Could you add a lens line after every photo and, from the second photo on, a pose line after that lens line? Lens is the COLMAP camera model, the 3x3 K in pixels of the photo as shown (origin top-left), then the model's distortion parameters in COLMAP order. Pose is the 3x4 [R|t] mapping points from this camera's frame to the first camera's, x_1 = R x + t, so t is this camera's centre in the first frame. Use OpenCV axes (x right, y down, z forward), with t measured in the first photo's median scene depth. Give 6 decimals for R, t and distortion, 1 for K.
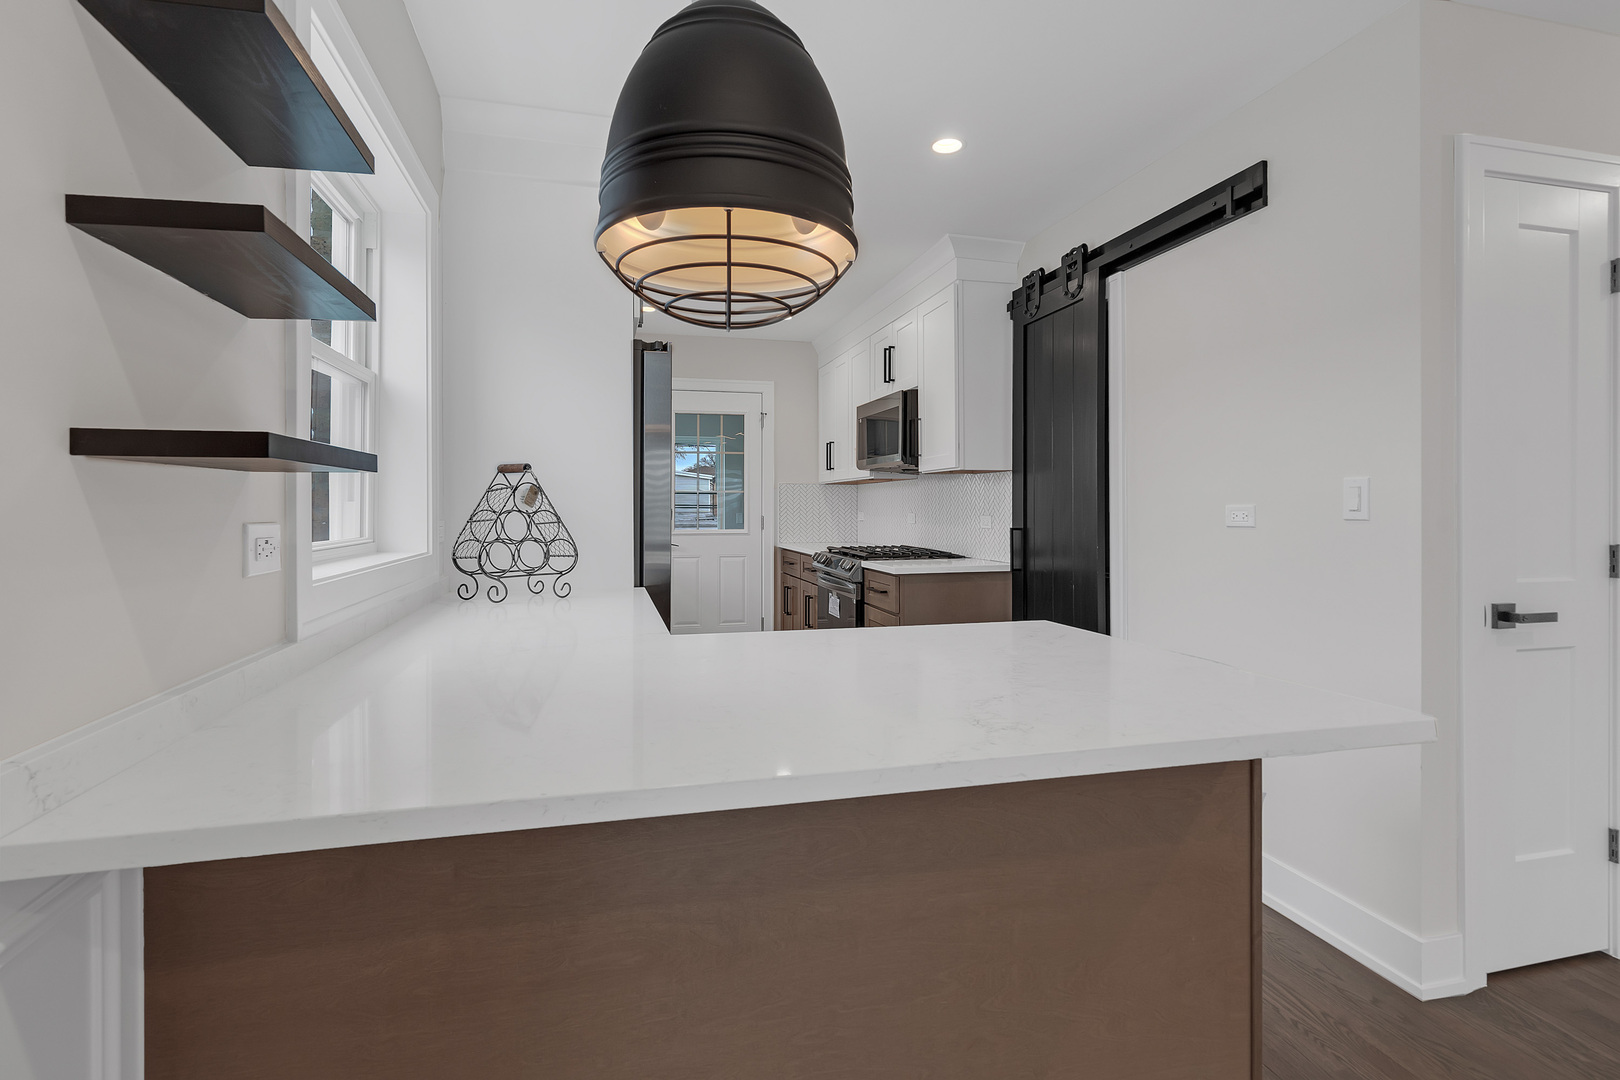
lens RADIAL K [[752.5, 0, 802.9], [0, 752.5, 509.4], [0, 0, 1]] dist [-0.002561, 0.000209]
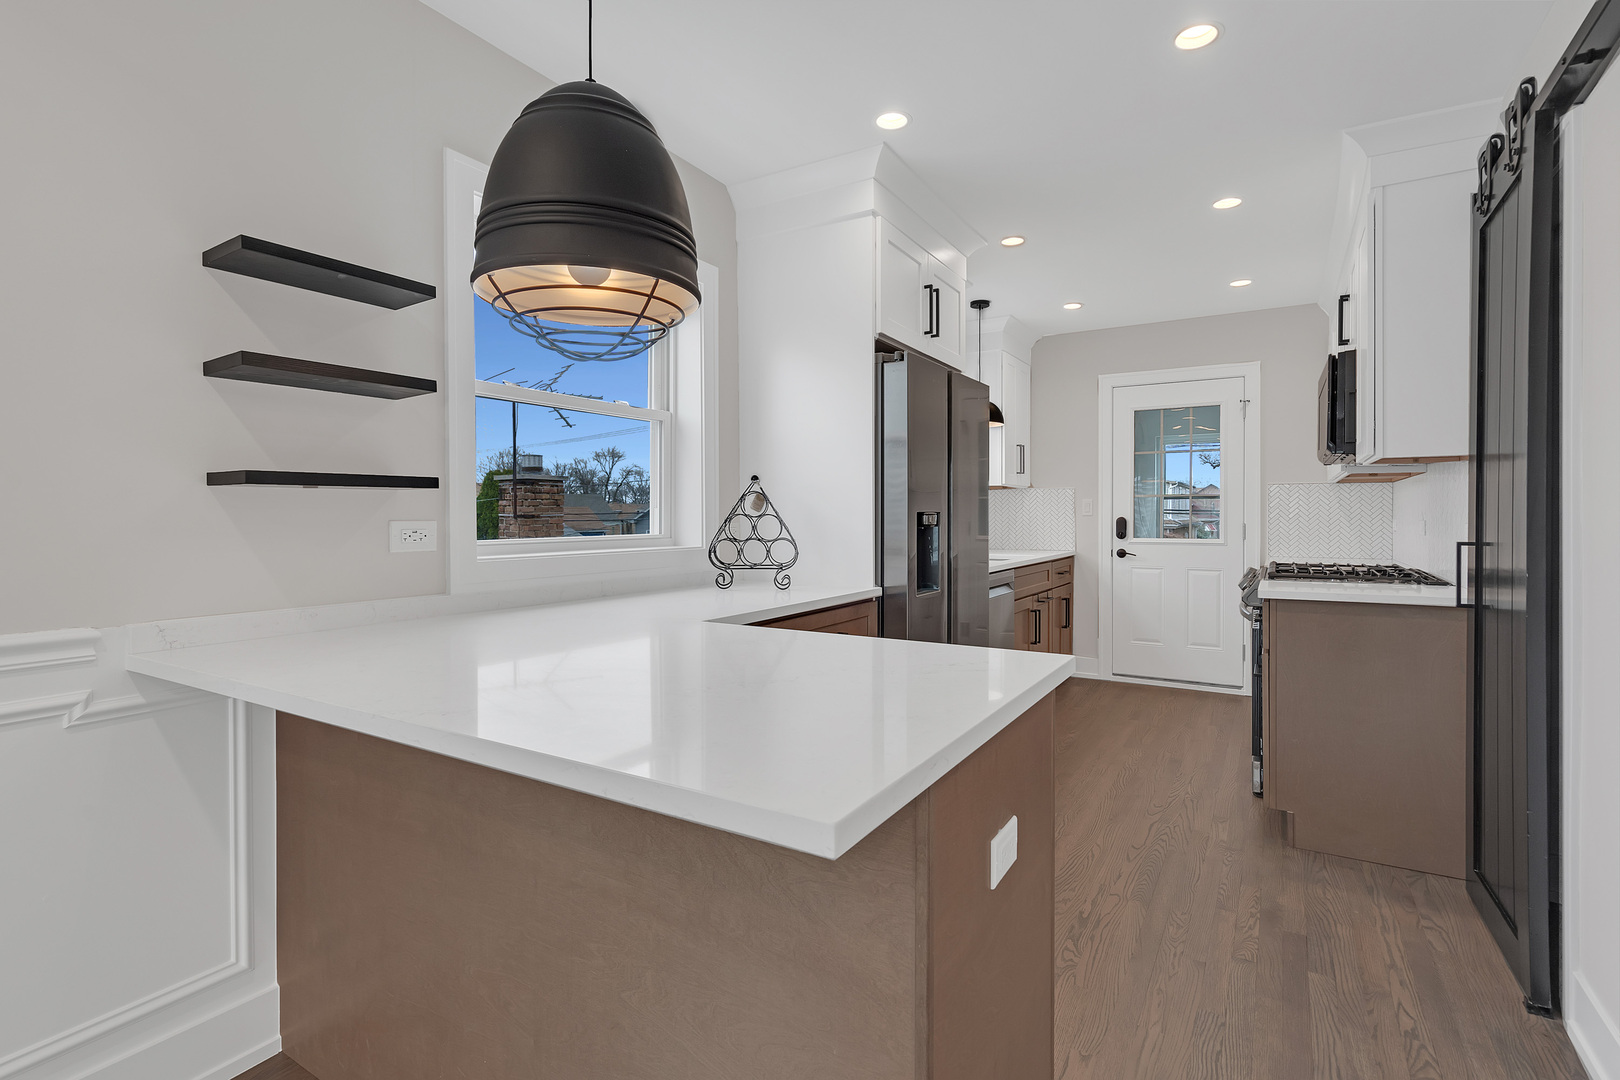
lens RADIAL K [[752.5, 0, 857.2], [0, 752.5, 520.1], [0, 0, 1]] dist [-0.002561, 0.000209]
pose [[0.718582, 0.000597, -0.695442, 0.358452], [0.000779, 0.999998, 0.001664, 0.005157], [0.695442, -0.001738, 0.718580, 0.156531]]
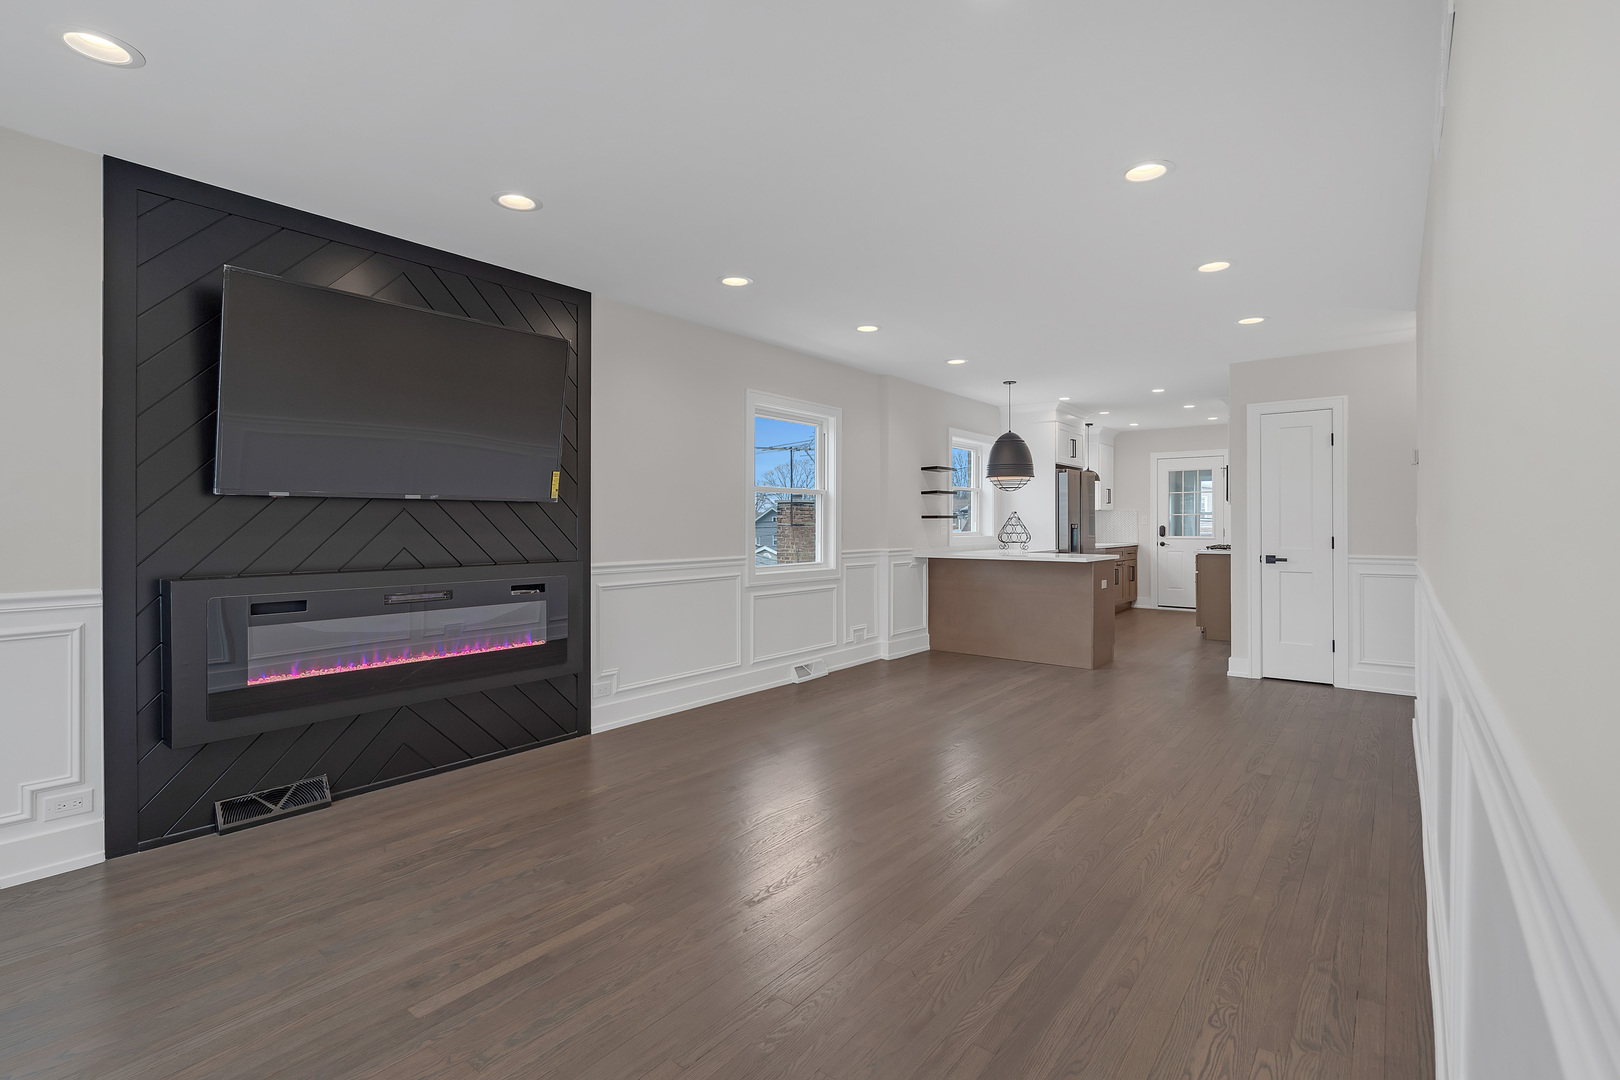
lens RADIAL K [[752.5, 0, 824.3], [0, 752.5, 521.6], [0, 0, 1]] dist [-0.002561, 0.000209]
pose [[0.606668, -0.005227, -0.794938, 1.215133], [-0.000180, 0.999977, -0.006712, 0.006810], [0.794955, 0.004215, 0.606654, -1.211508]]
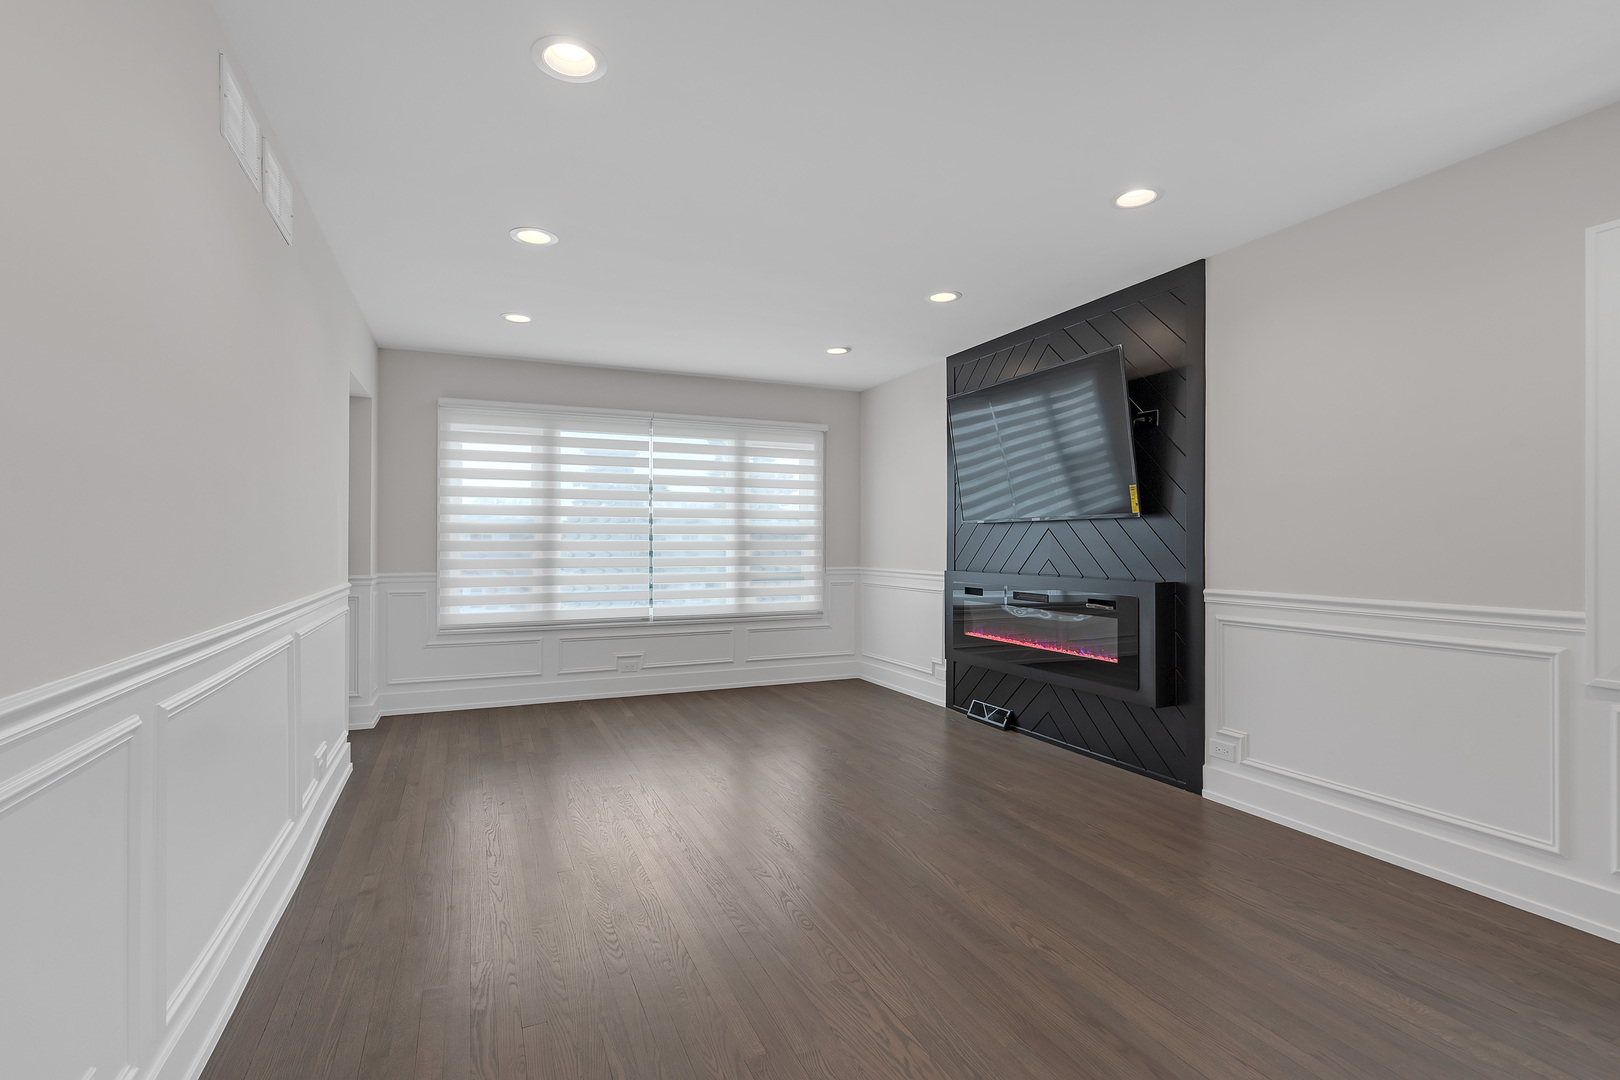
lens RADIAL K [[752.5, 0, 792.7], [0, 752.5, 545.5], [0, 0, 1]] dist [-0.002561, 0.000209]
pose [[-0.989318, -0.014084, -0.145090, 0.714279], [-0.014963, 0.999876, 0.004966, 0.012726], [0.145002, 0.007084, -0.989406, 0.100622]]
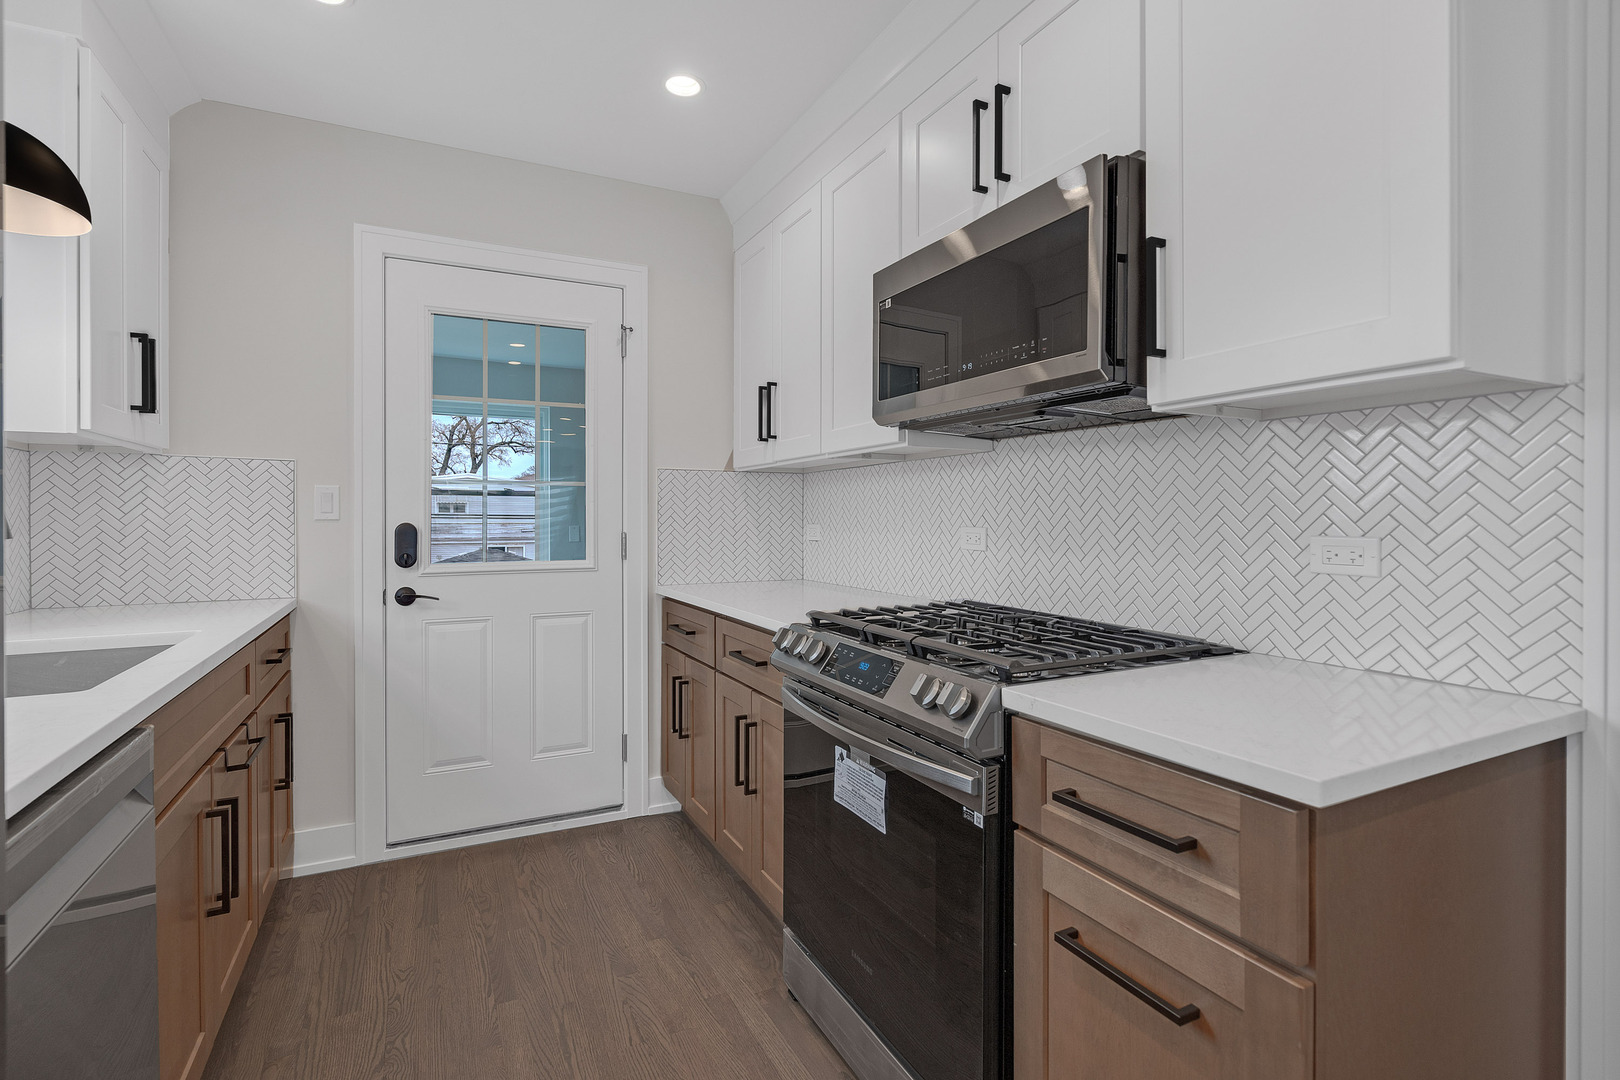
lens RADIAL K [[752.5, 0, 788.1], [0, 752.5, 523.3], [0, 0, 1]] dist [-0.002561, 0.000209]
pose [[0.980772, -0.003820, 0.195121, -0.072637], [0.002997, 0.999985, 0.004511, 0.000179], [-0.195135, -0.003839, 0.980769, 0.791712]]
